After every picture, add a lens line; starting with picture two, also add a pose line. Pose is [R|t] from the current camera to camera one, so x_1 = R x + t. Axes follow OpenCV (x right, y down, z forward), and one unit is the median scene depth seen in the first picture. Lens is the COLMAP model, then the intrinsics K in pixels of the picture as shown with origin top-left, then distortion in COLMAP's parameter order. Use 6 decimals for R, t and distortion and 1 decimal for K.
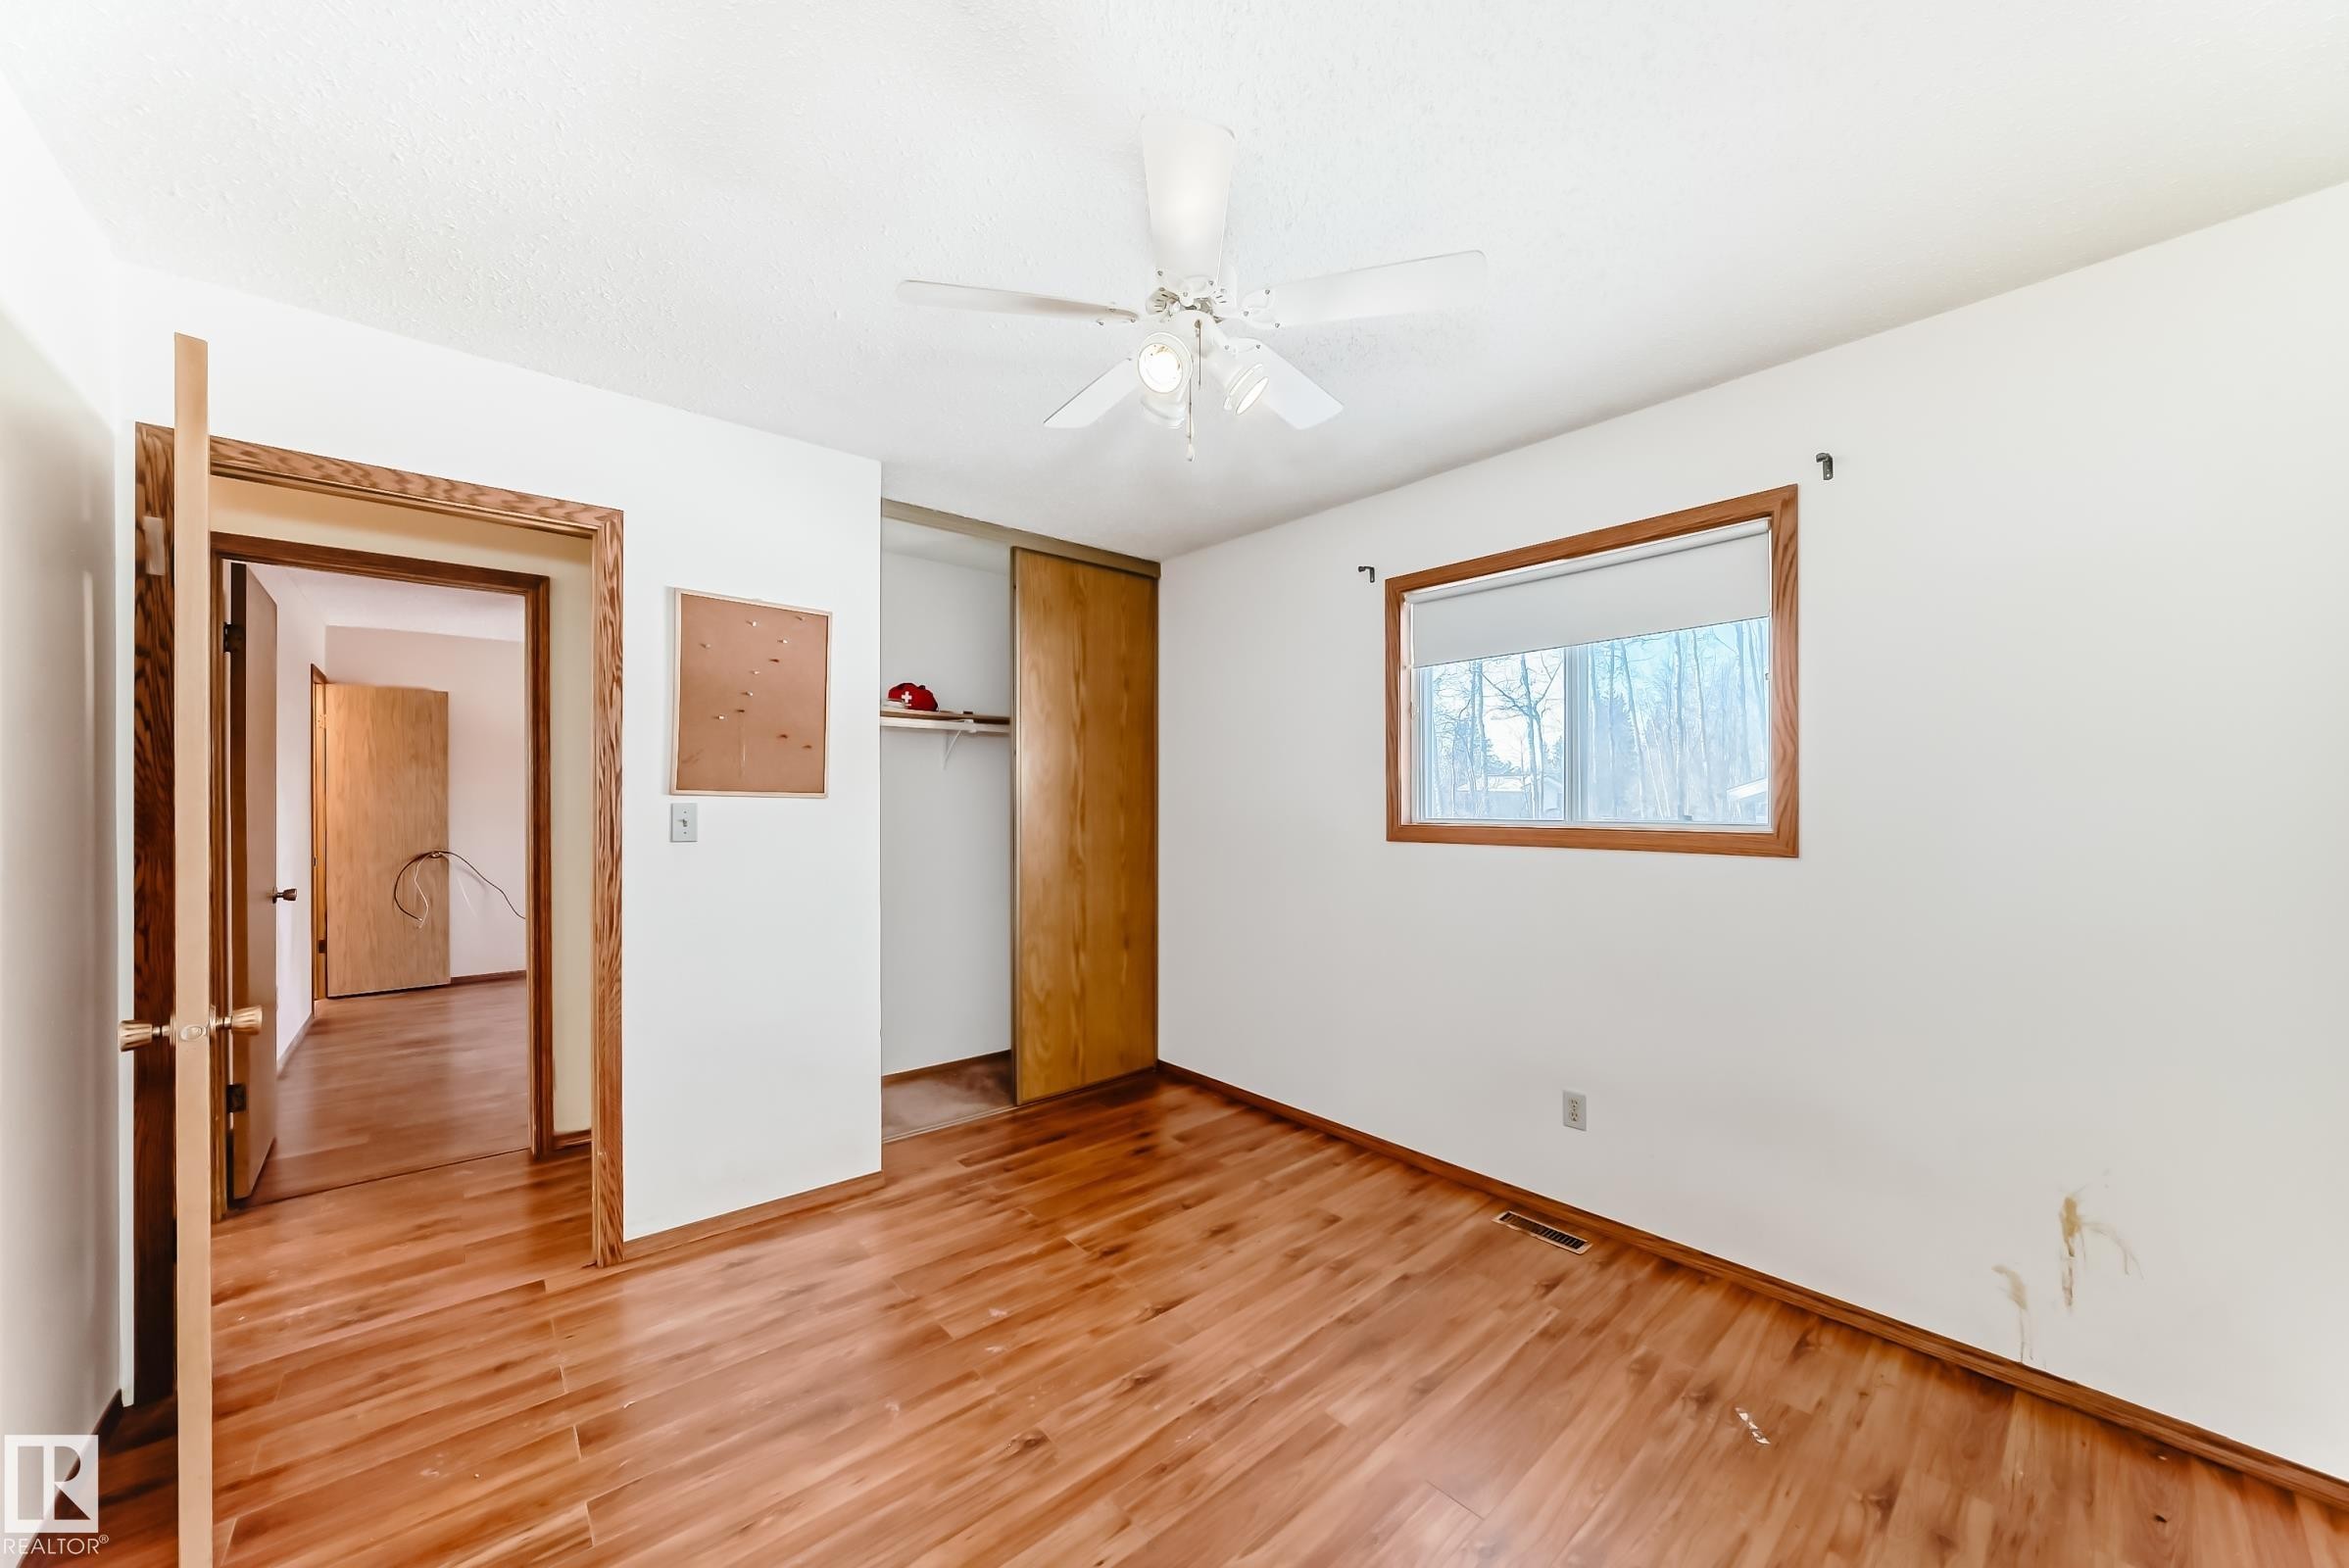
lens RADIAL K [[850.2, 0, 1180.3], [0, 850.2, 787.4], [0, 0, 1]] dist [-0.025364, 0.007700]
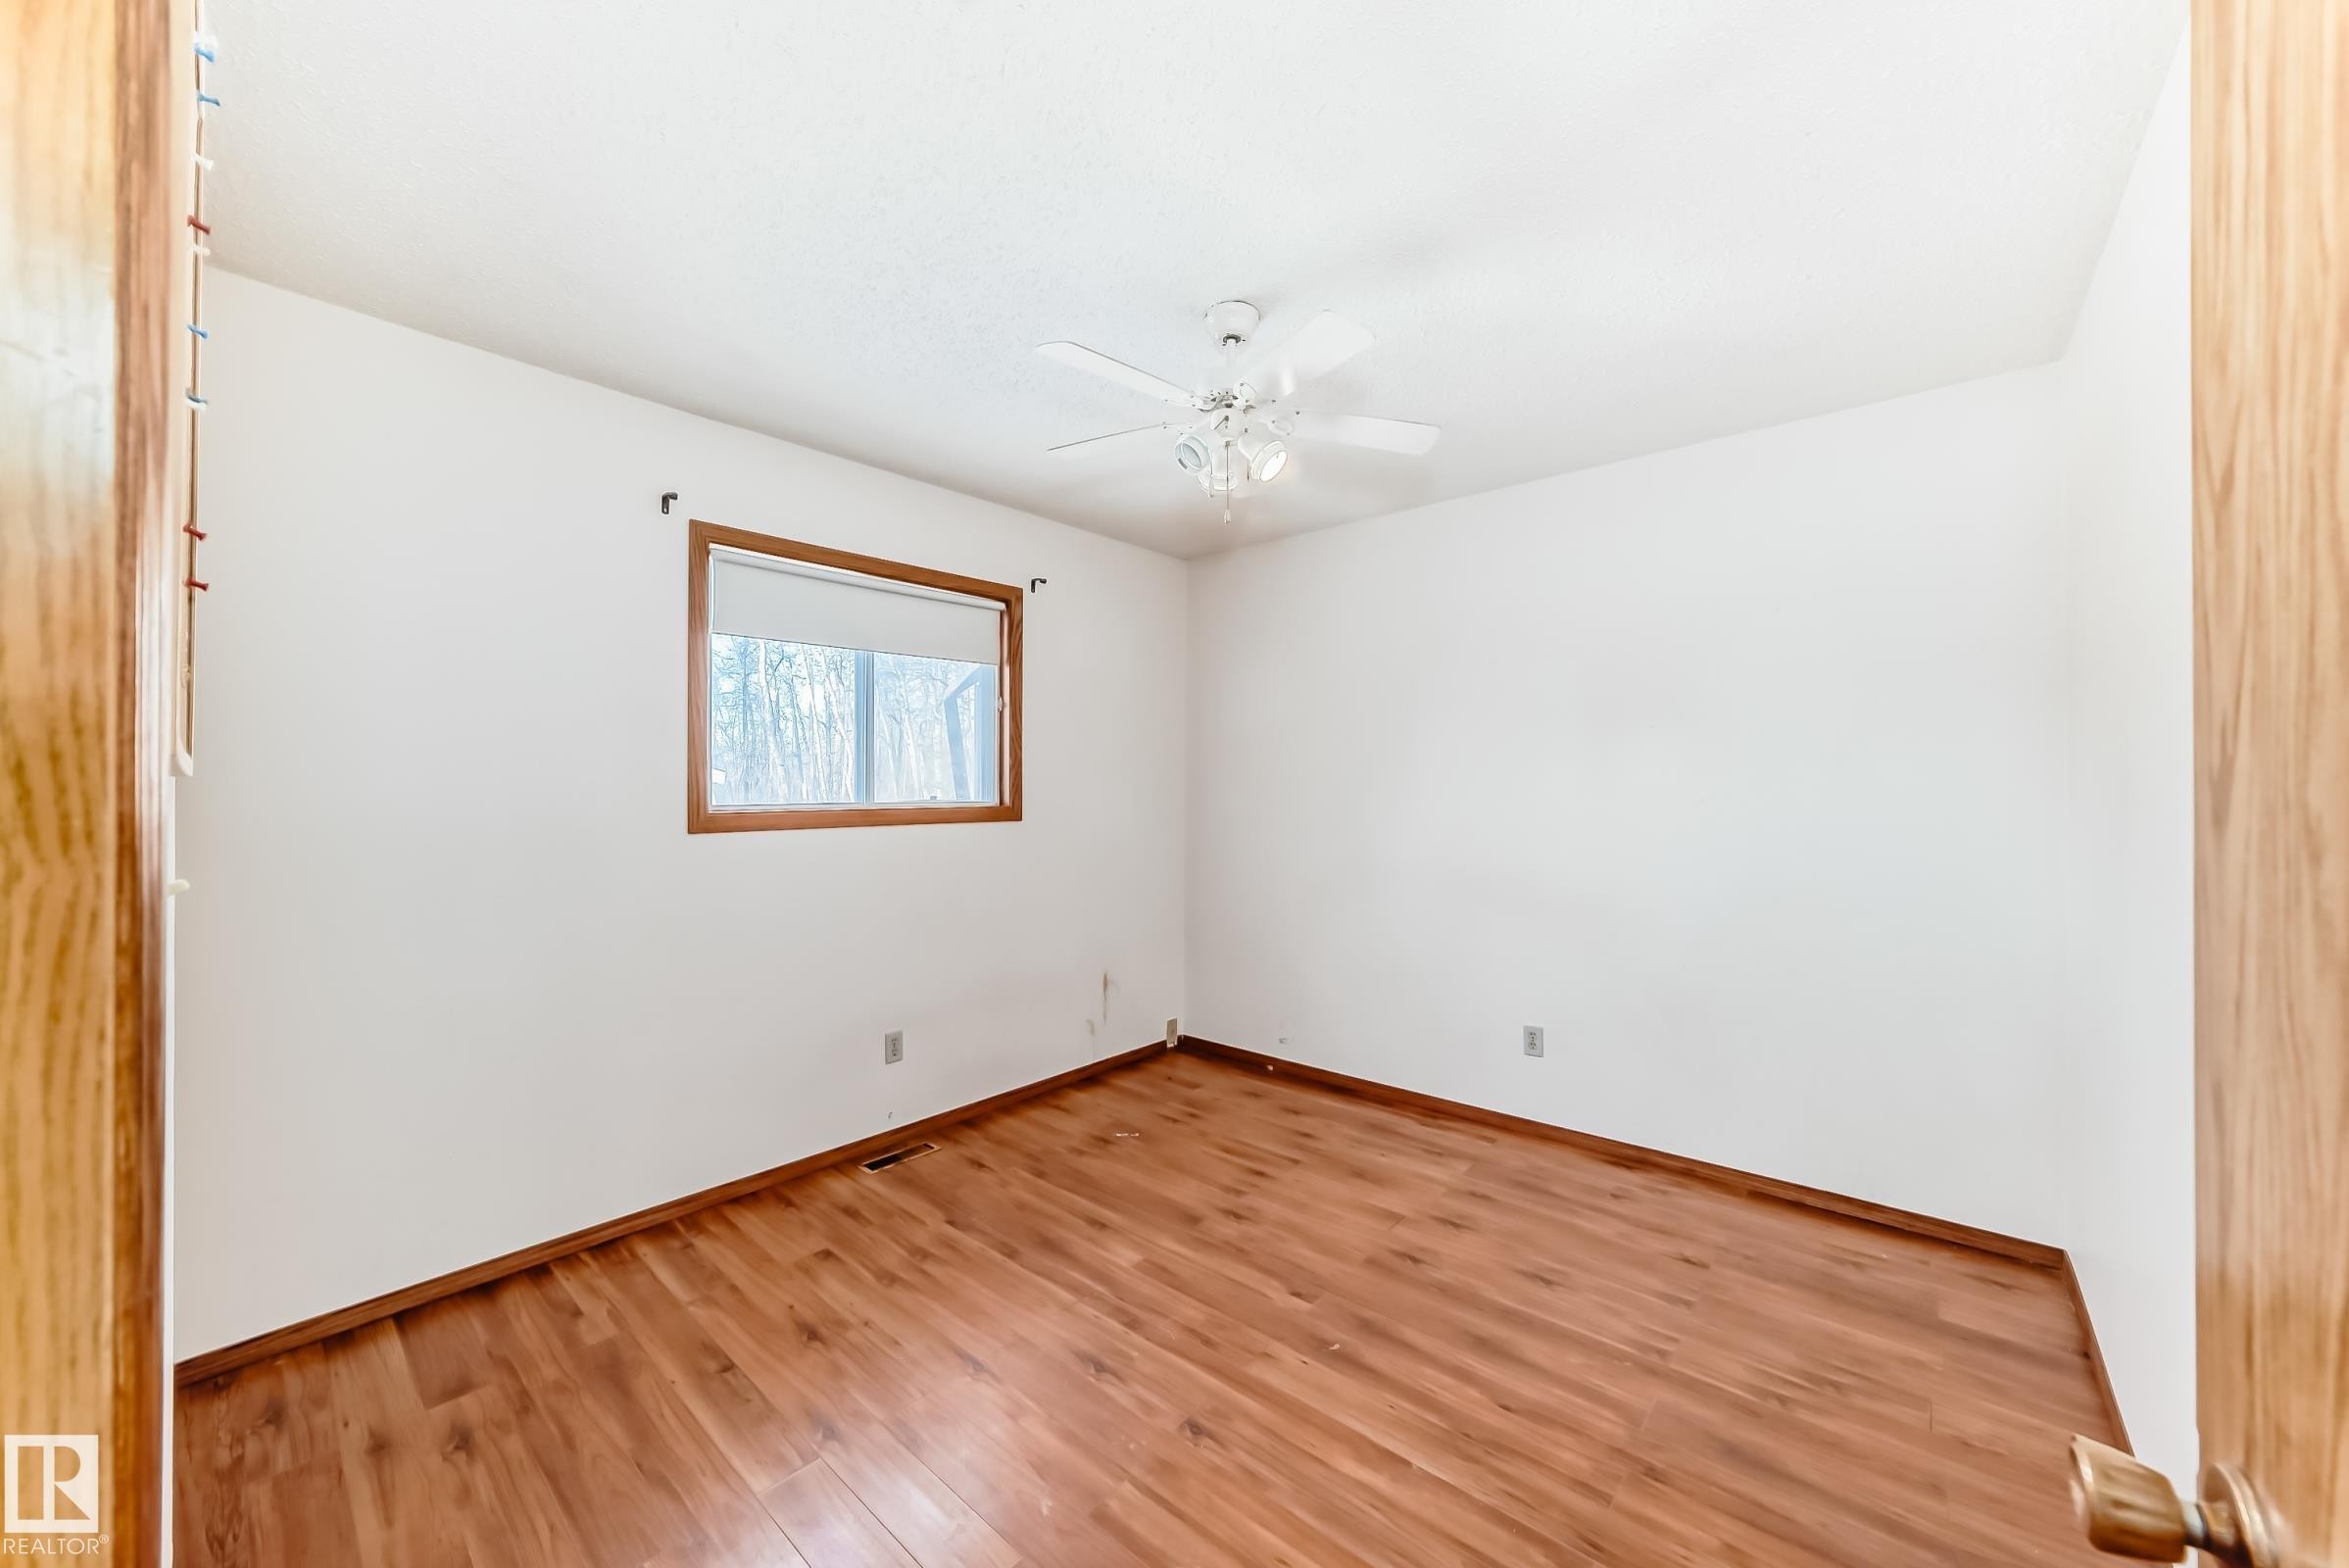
lens RADIAL K [[850.2, 0, 1180.3], [0, 850.2, 787.4], [0, 0, 1]] dist [-0.025364, 0.007700]
pose [[-0.131057, 0.002031, 0.991373, -0.860462], [-0.011463, 0.999928, -0.003563, 0.019704], [-0.991309, -0.011831, -0.131024, 0.859750]]
